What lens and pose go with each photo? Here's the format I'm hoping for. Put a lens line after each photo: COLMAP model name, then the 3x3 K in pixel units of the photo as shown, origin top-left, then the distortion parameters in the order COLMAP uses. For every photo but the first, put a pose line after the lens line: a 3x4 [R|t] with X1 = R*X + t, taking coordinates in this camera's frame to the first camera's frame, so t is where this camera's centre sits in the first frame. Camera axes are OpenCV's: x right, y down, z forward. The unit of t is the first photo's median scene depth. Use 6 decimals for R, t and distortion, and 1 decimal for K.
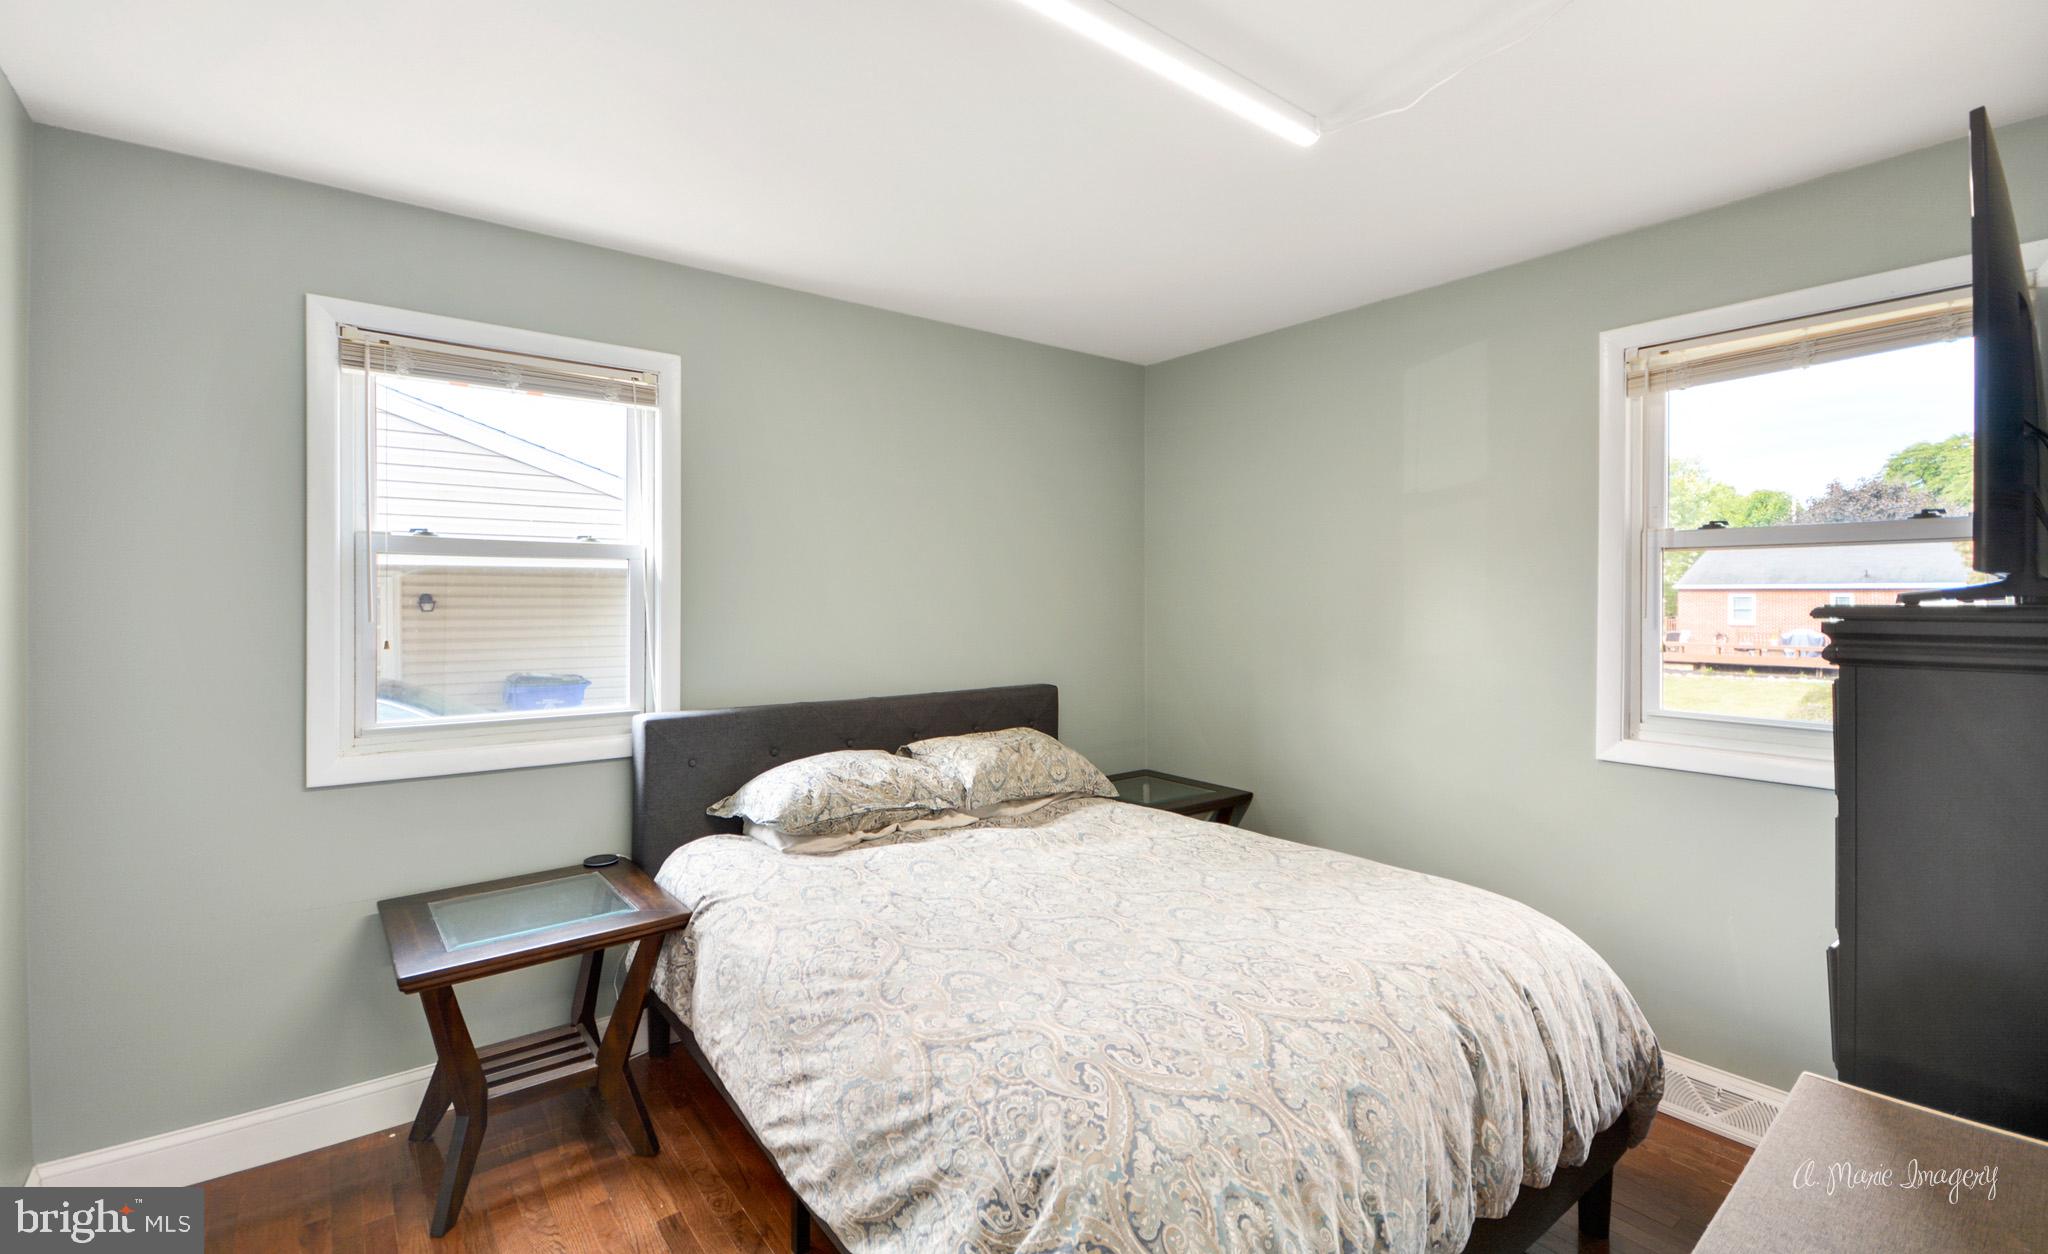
lens RADIAL K [[911.7, 0, 993.6], [0, 911.7, 593.1], [0, 0, 1]] dist [0.003838, 0.000413]
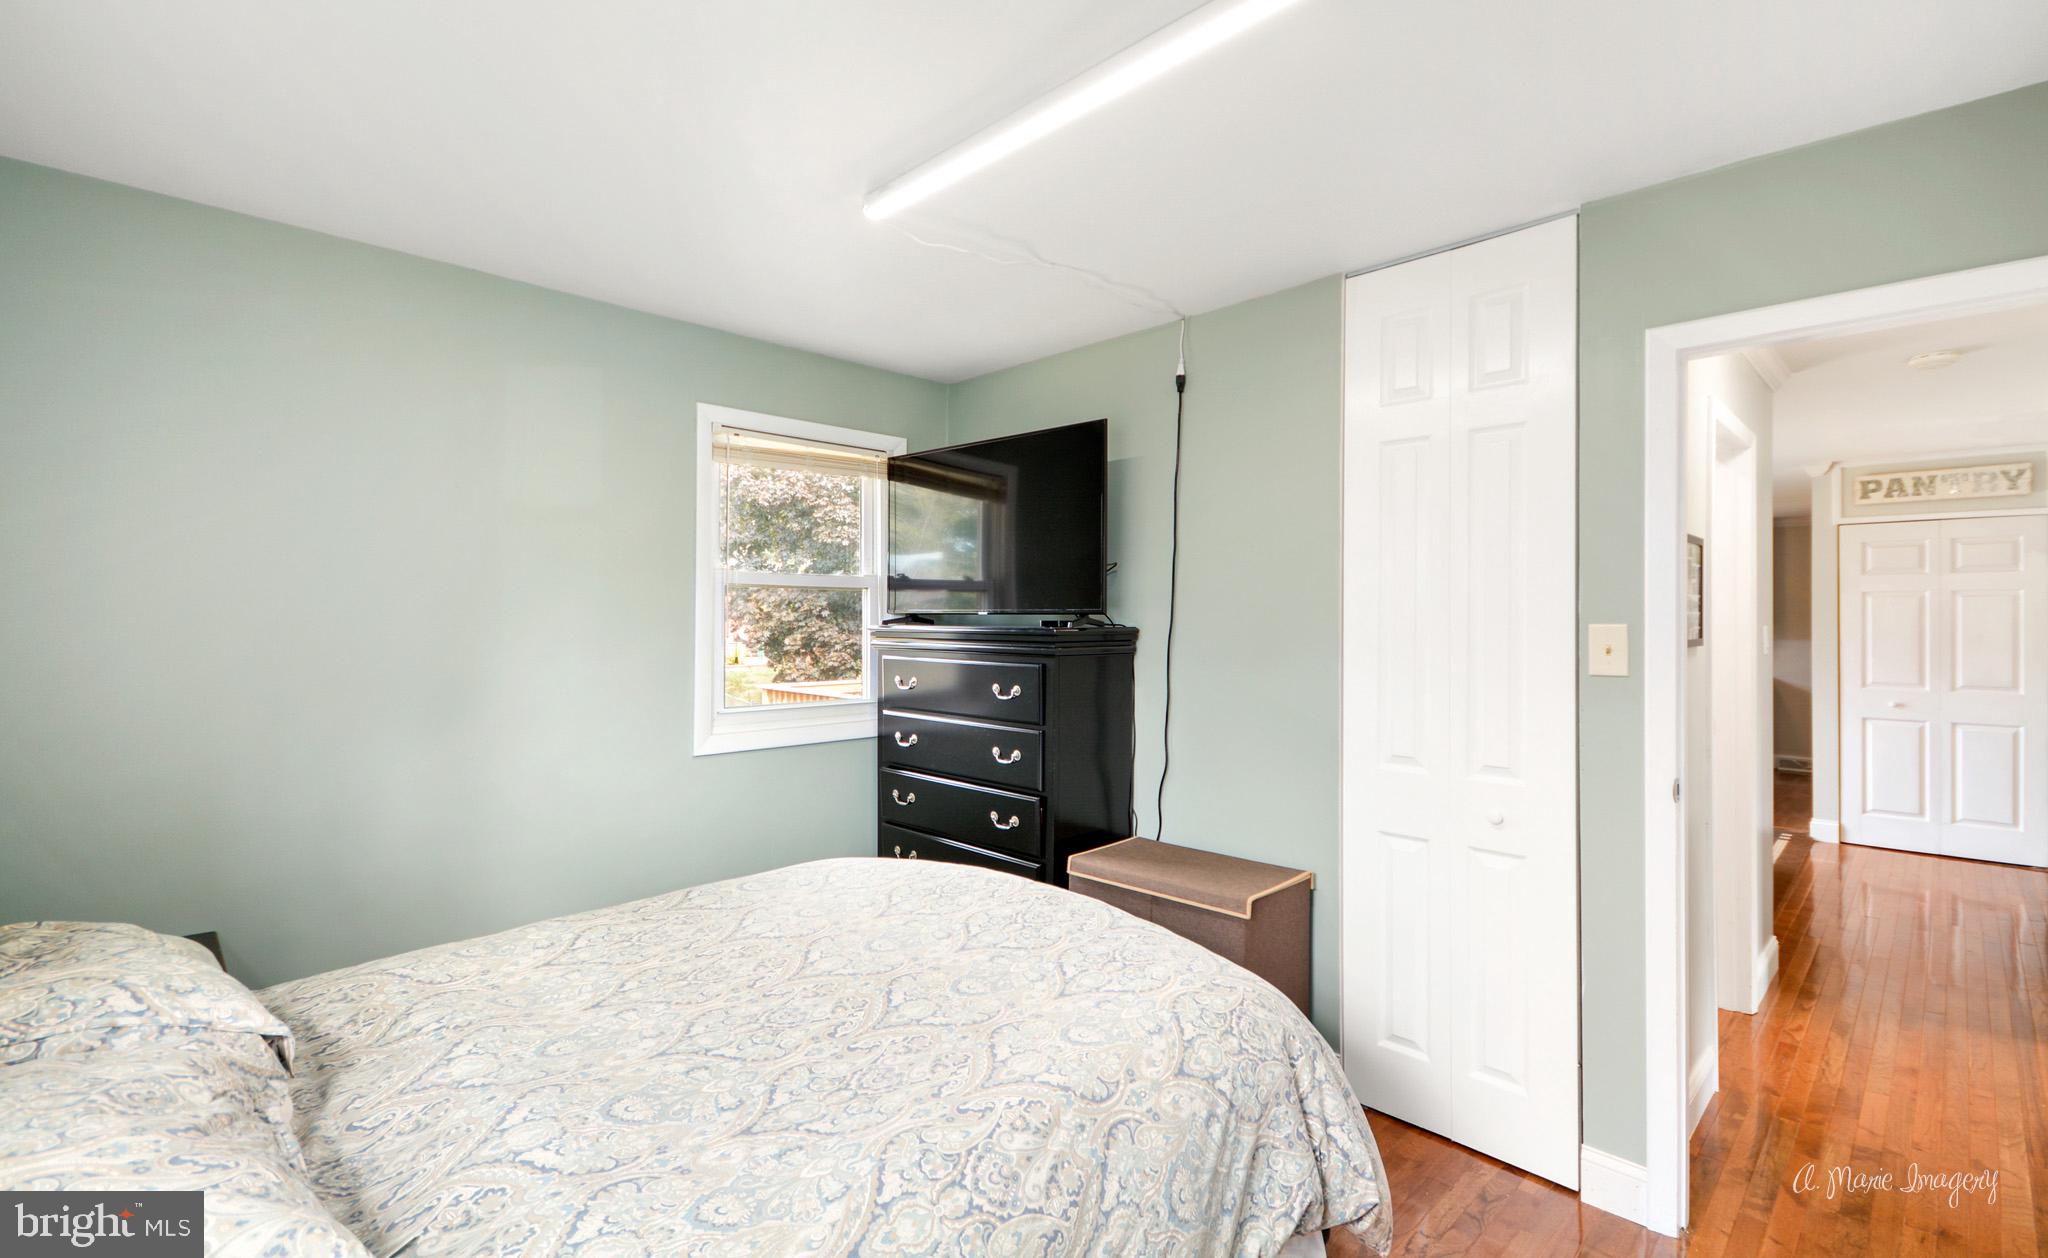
lens RADIAL K [[911.7, 0, 1024.6], [0, 911.7, 619.5], [0, 0, 1]] dist [0.003838, 0.000413]
pose [[-0.149064, -0.002723, 0.988824, -0.934223], [-0.006977, 0.999974, 0.001702, -0.005625], [-0.988803, -0.006645, -0.149079, 1.182311]]
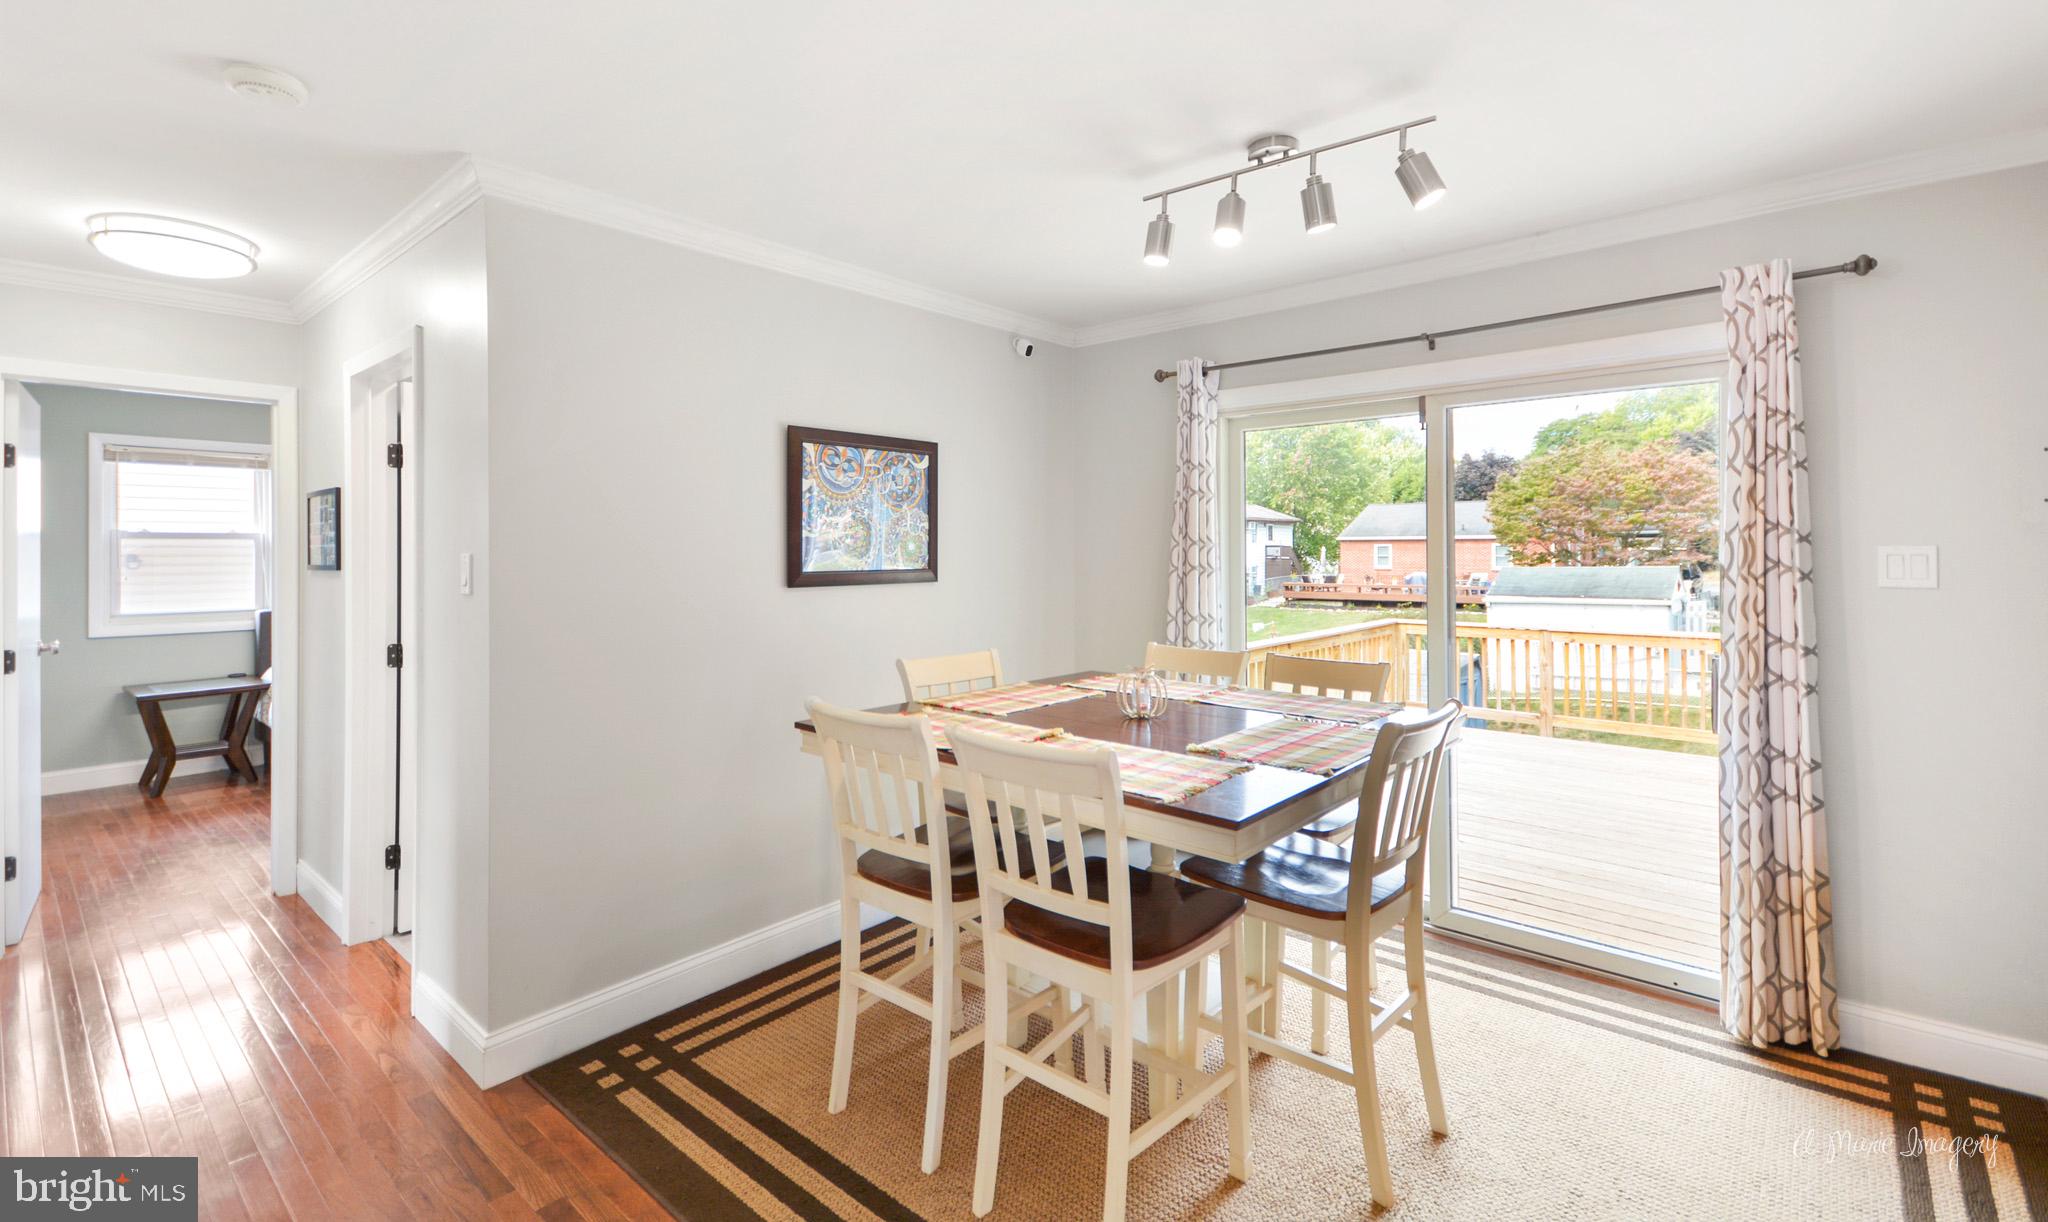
lens RADIAL K [[913.8, 0, 1001.9], [0, 913.8, 539.8], [0, 0, 1]] dist [0.004426, 0.000416]
pose [[0.976940, -0.005082, 0.213454, 0.069332], [0.006429, 0.999964, -0.005615, -0.001103], [-0.213418, 0.006858, 0.976937, -0.120094]]
